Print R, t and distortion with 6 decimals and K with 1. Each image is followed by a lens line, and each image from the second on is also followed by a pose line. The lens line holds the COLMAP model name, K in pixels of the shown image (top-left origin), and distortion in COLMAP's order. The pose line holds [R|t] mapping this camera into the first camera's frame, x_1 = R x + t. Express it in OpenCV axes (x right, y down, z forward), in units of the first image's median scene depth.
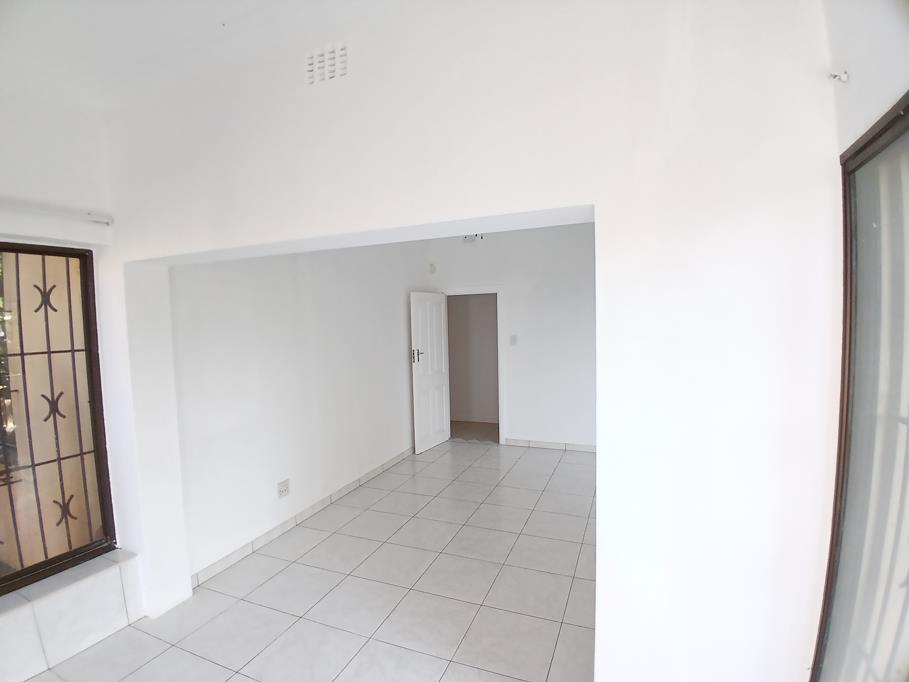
lens RADIAL K [[465.0, 0, 457.3], [0, 465.0, 351.6], [0, 0, 1]] dist [0.016654, -0.050449]
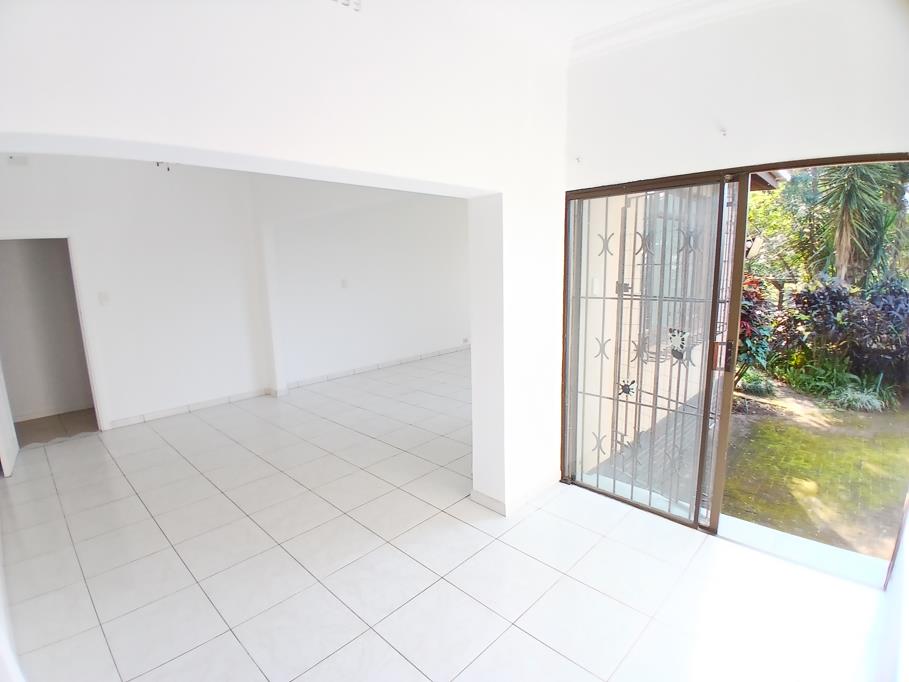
lens RADIAL K [[465.0, 0, 457.3], [0, 465.0, 351.6], [0, 0, 1]] dist [0.016654, -0.050449]
pose [[0.374842, -0.164836, 0.912317, -0.380386], [0.073274, 0.986256, 0.148089, -0.006702], [-0.924189, 0.011339, 0.381768, 0.140931]]
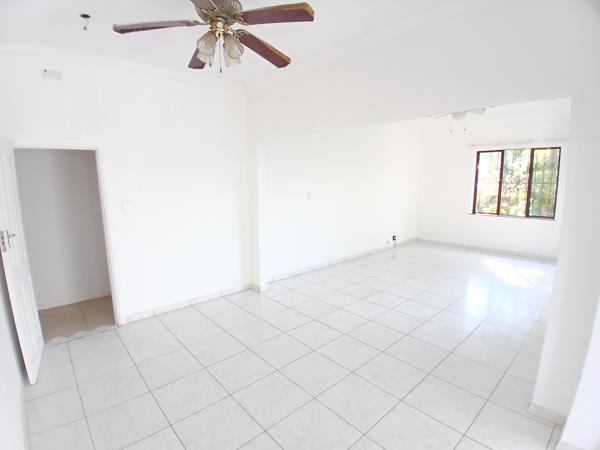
lens RADIAL K [[306.9, 0, 301.9], [0, 306.9, 232.0], [0, 0, 1]] dist [0.016654, -0.050449]
pose [[0.435684, -0.131518, 0.890440, -0.252524], [0.050523, 0.991281, 0.121691, -0.028085], [-0.898681, -0.008031, 0.438530, 0.442919]]
